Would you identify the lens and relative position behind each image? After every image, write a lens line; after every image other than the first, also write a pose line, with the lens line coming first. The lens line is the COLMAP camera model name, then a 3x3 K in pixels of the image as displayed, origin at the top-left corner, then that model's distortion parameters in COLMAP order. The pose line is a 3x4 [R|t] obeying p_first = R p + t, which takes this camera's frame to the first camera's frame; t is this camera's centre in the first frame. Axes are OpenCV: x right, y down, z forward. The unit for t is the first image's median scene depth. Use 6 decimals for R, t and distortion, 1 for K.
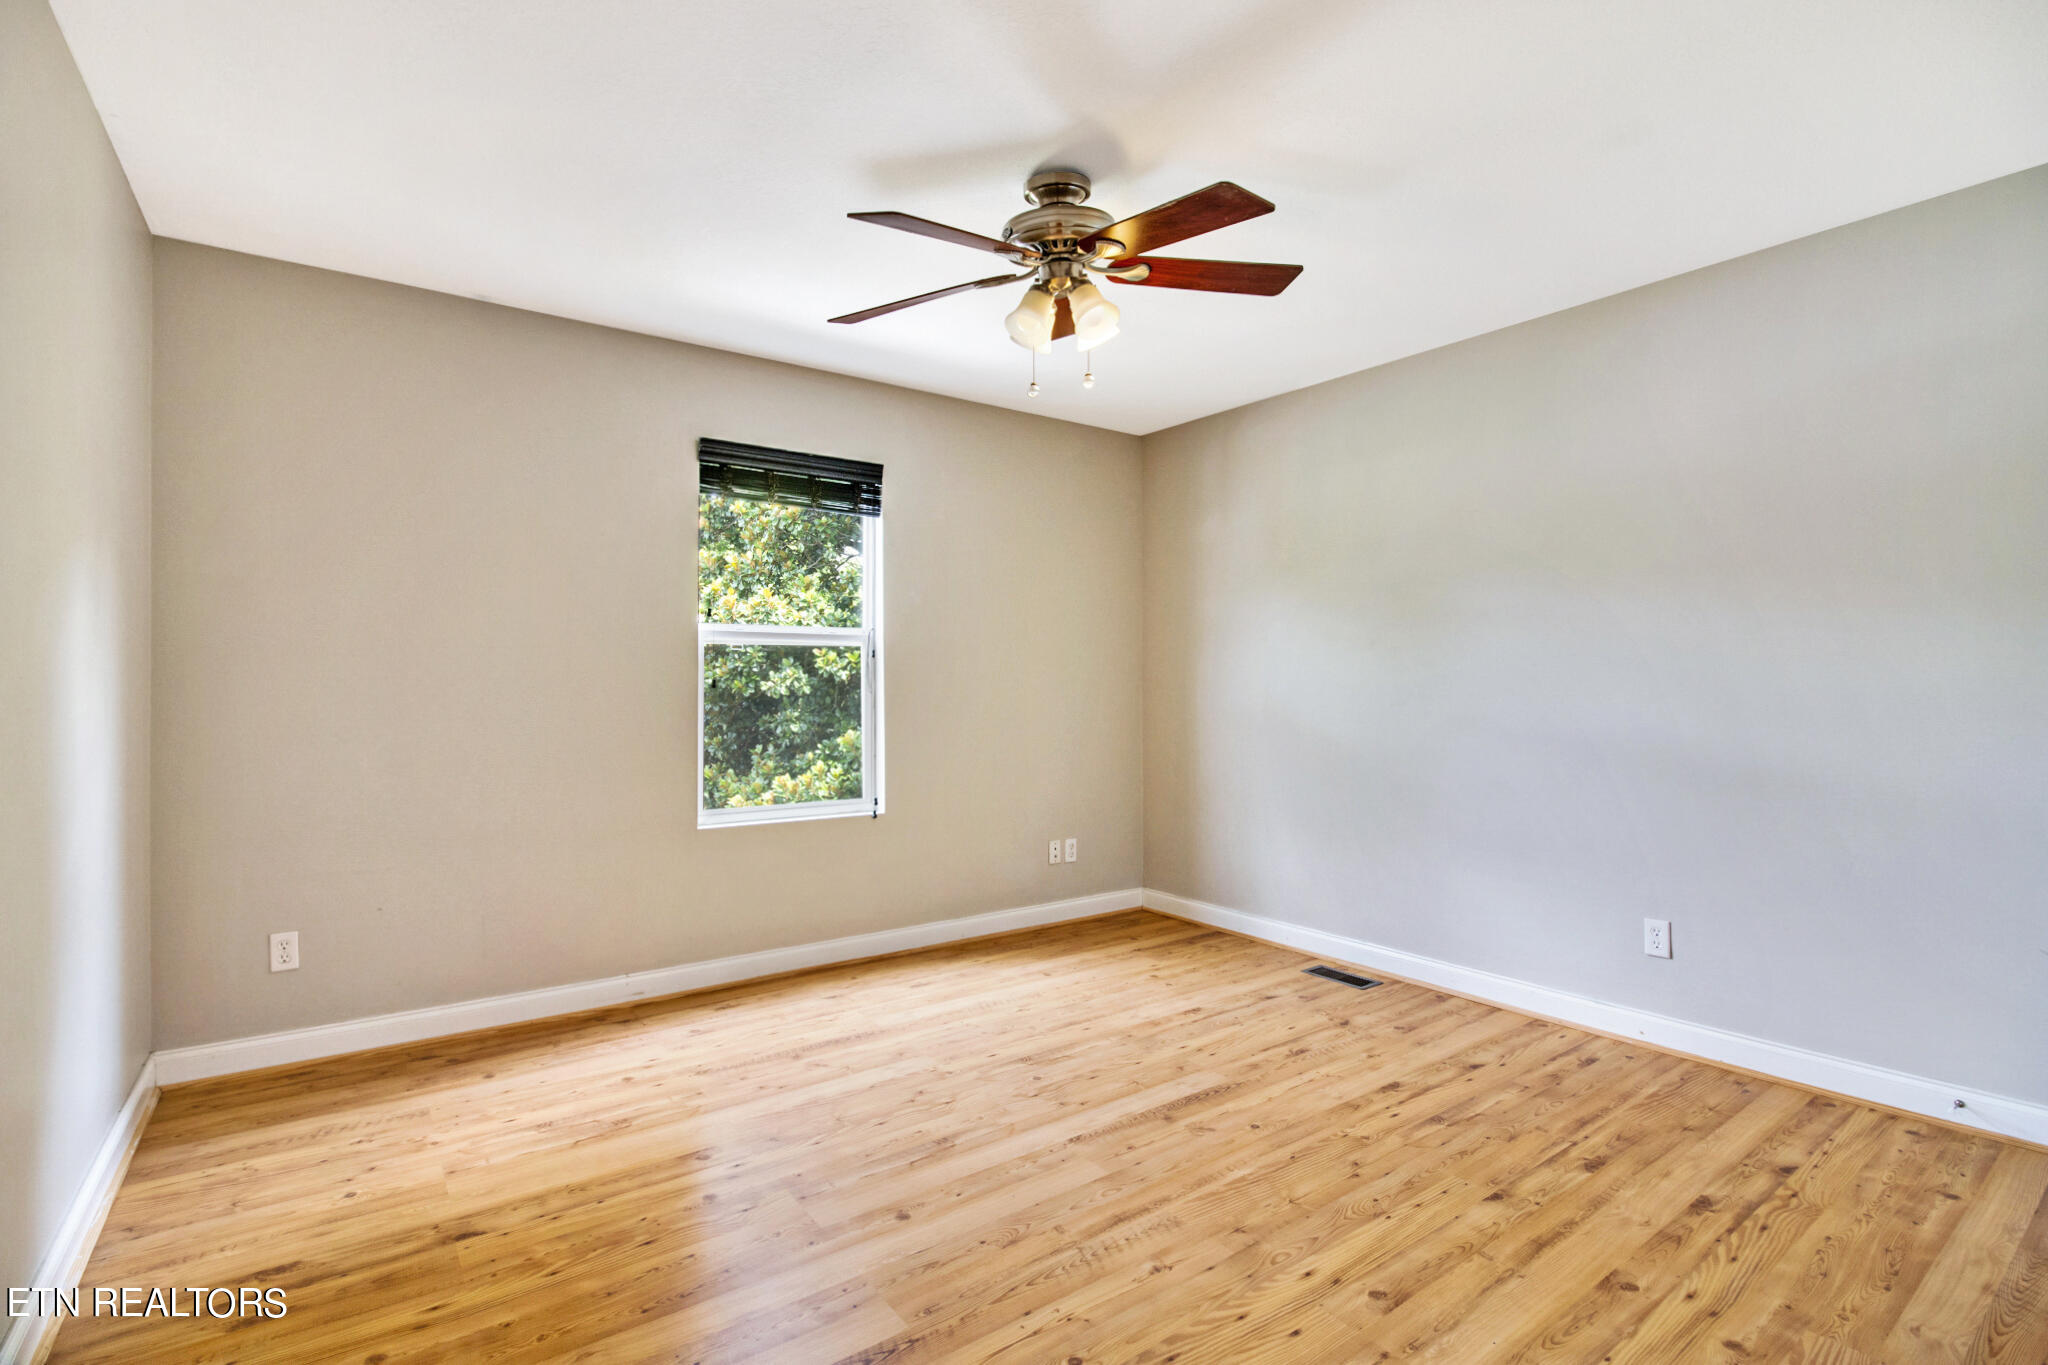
lens RADIAL K [[948.5, 0, 1030.9], [0, 948.5, 671.5], [0, 0, 1]] dist [-0.005174, -0.008107]
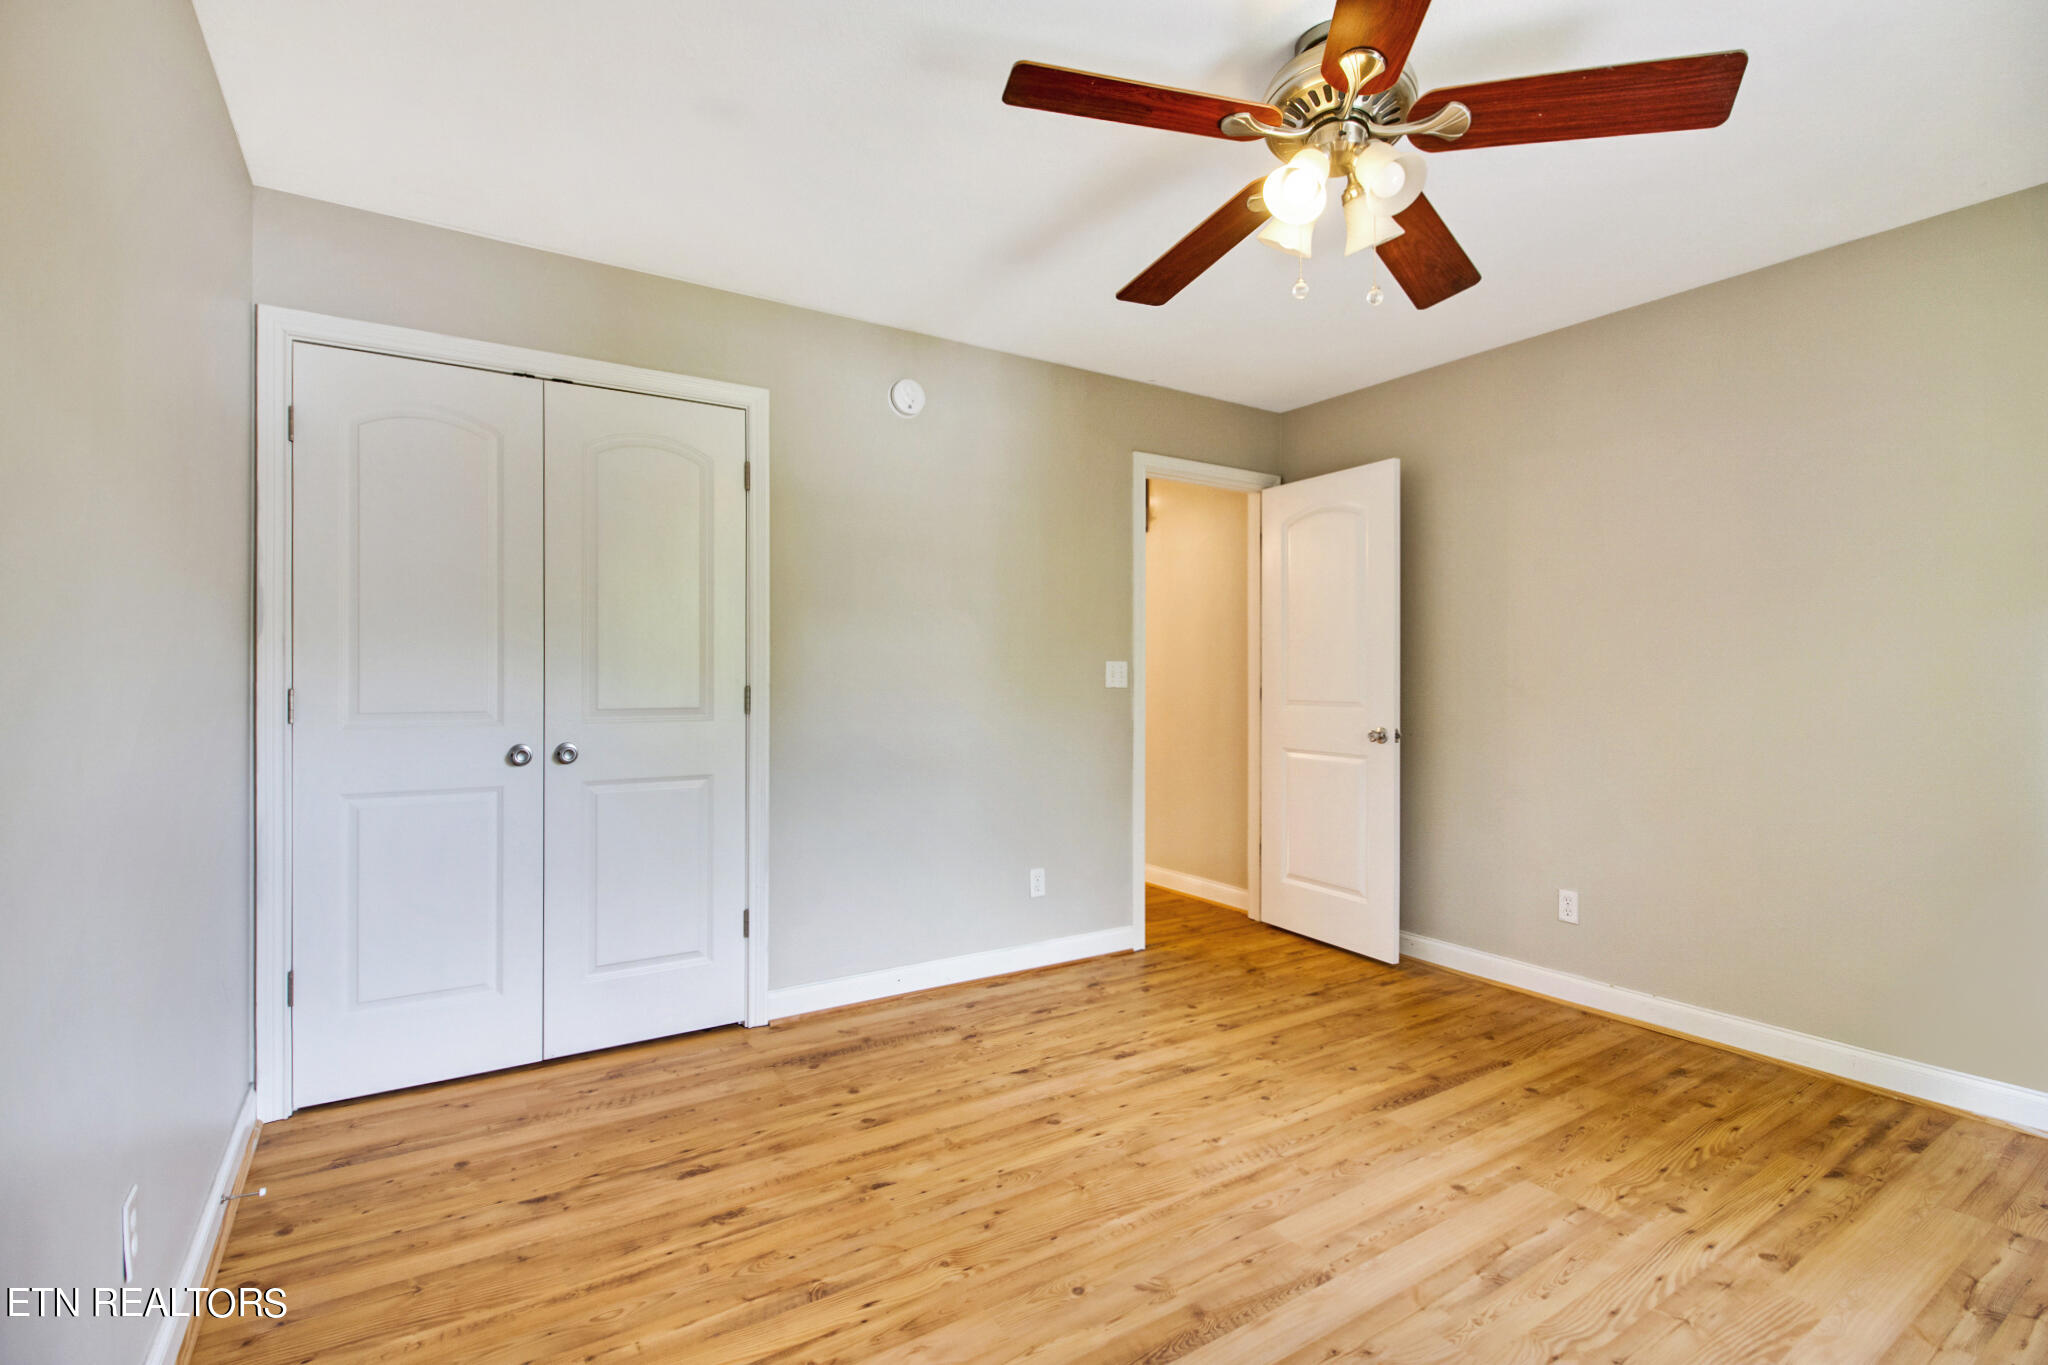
lens RADIAL K [[948.5, 0, 1019.1], [0, 948.5, 678.6], [0, 0, 1]] dist [-0.005174, -0.008107]
pose [[-0.997409, 0.003065, 0.071879, 0.266495], [0.002276, 0.999936, -0.011054, 0.018717], [-0.071908, -0.010862, -0.997352, 2.021105]]
